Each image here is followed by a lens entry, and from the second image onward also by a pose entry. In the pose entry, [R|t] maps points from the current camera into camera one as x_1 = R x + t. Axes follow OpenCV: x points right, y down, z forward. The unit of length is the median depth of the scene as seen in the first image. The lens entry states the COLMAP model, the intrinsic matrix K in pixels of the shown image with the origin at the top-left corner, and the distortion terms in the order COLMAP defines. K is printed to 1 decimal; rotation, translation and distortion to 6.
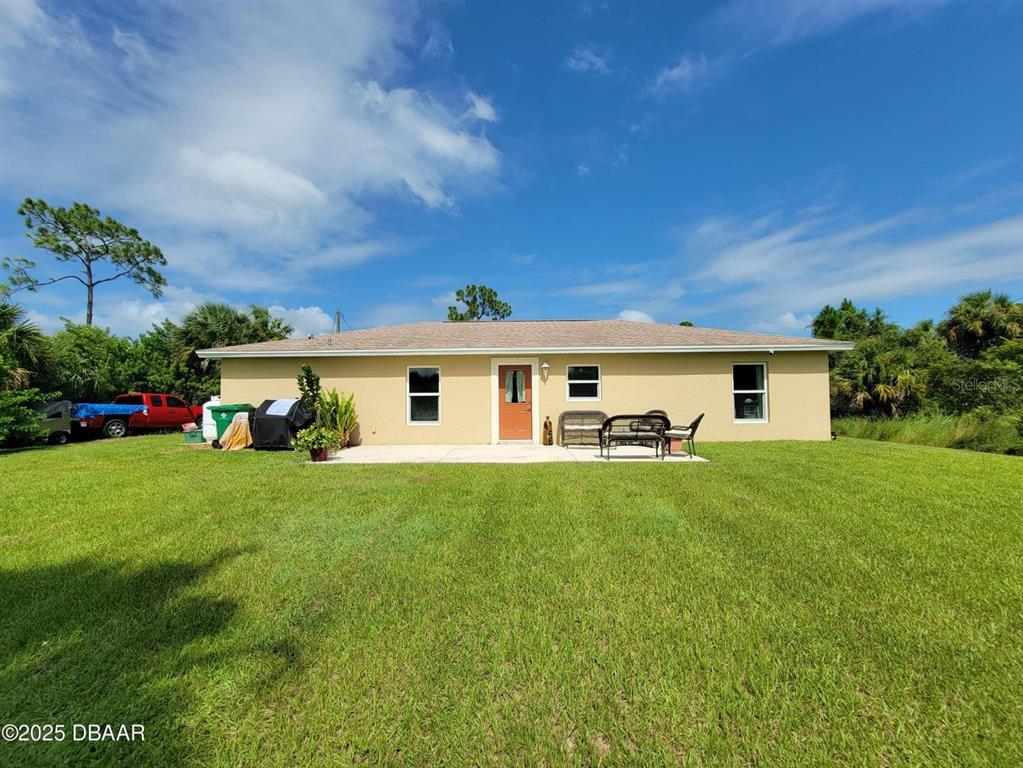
lens RADIAL K [[421.5, 0, 511.5], [0, 421.5, 384.0], [0, 0, 1]] dist [-0.001379, -0.000238]
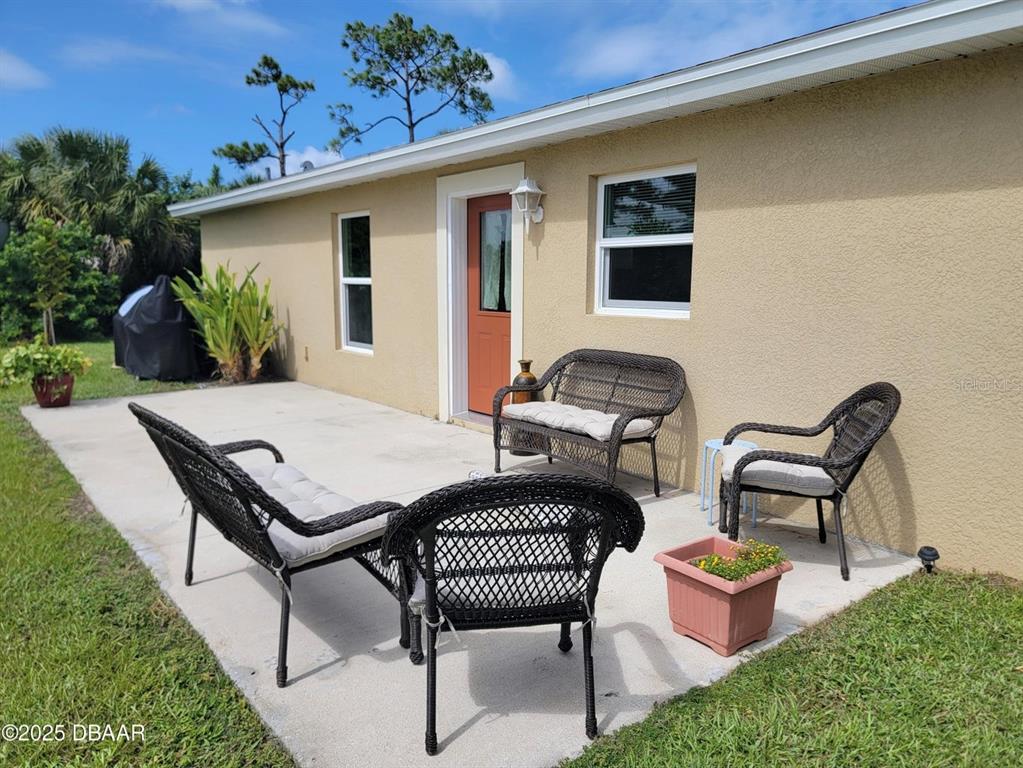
lens RADIAL K [[731.3, 0, 511.5], [0, 731.3, 384.0], [0, 0, 1]] dist [0.006135, 0.000366]
pose [[0.645848, 0.123160, -0.753467, 0.459971], [0.011480, 0.985224, 0.170883, 0.003416], [0.763380, -0.119014, 0.634891, 0.644528]]
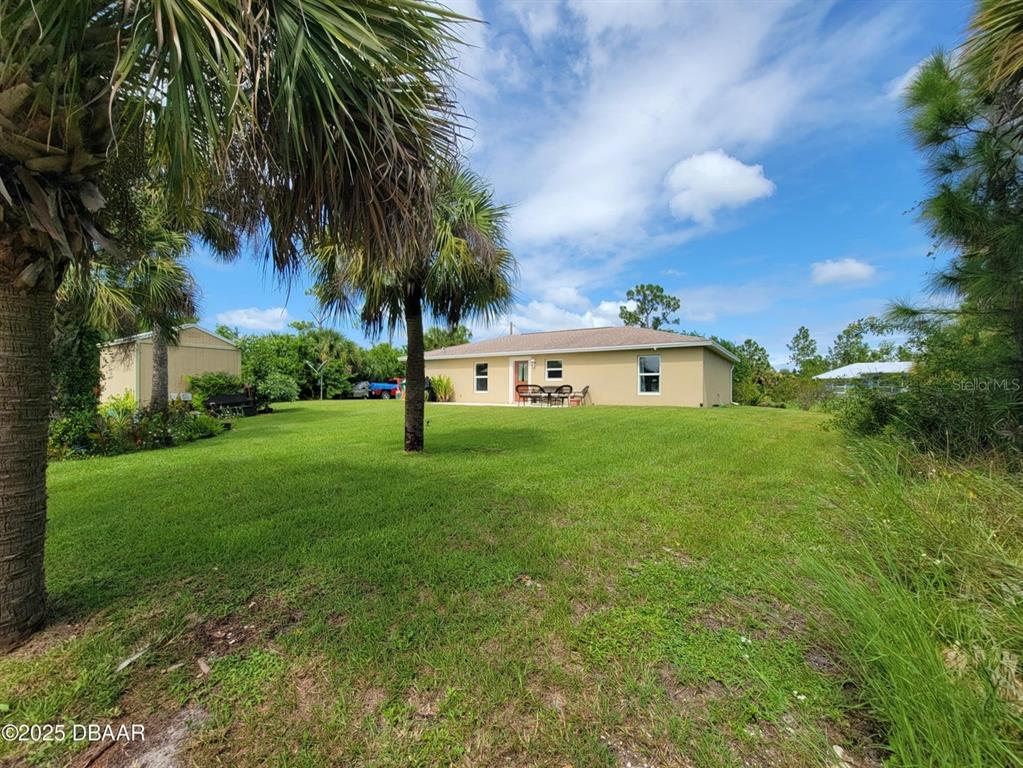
lens RADIAL K [[421.5, 0, 511.5], [0, 421.5, 384.0], [0, 0, 1]] dist [-0.001379, -0.000238]
pose [[0.846850, 0.005878, -0.531799, 0.944387], [0.004948, 0.999809, 0.018930, 0.021626], [0.531809, -0.018662, 0.846659, -0.570598]]
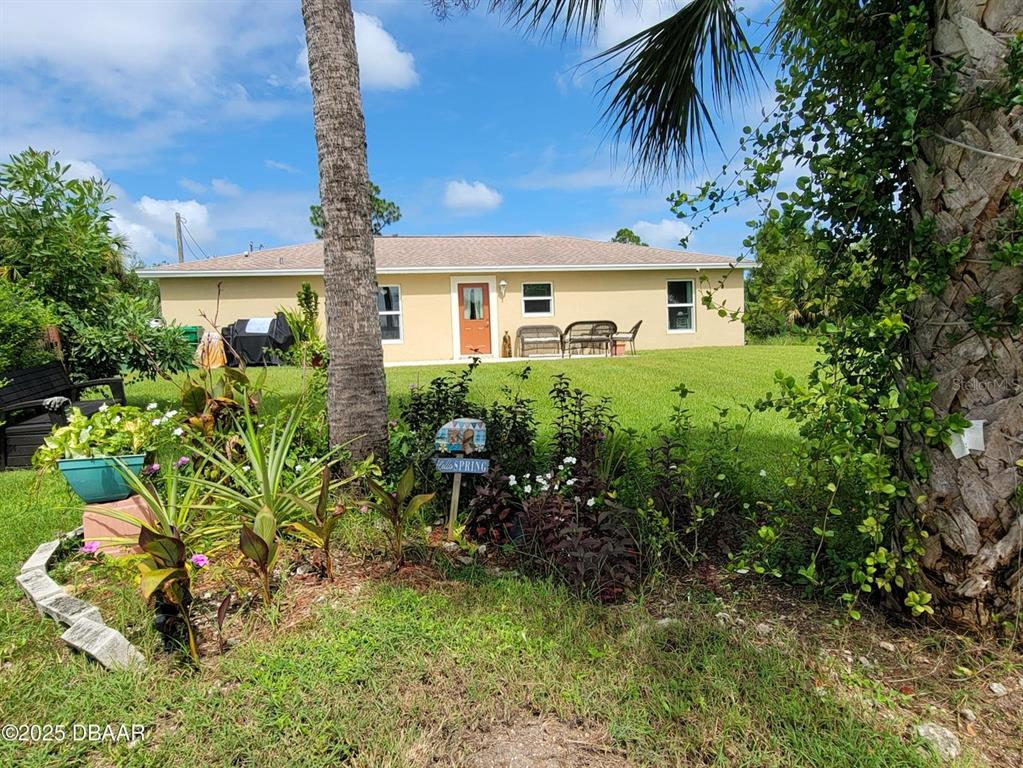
lens RADIAL K [[621.0, 0, 511.5], [0, 621.0, 384.0], [0, 0, 1]] dist [0.001117, -0.000682]
pose [[0.976542, -0.041402, 0.211308, -0.233082], [0.019129, 0.994142, 0.106380, 0.041887], [-0.214474, -0.099843, 0.971613, -0.529699]]
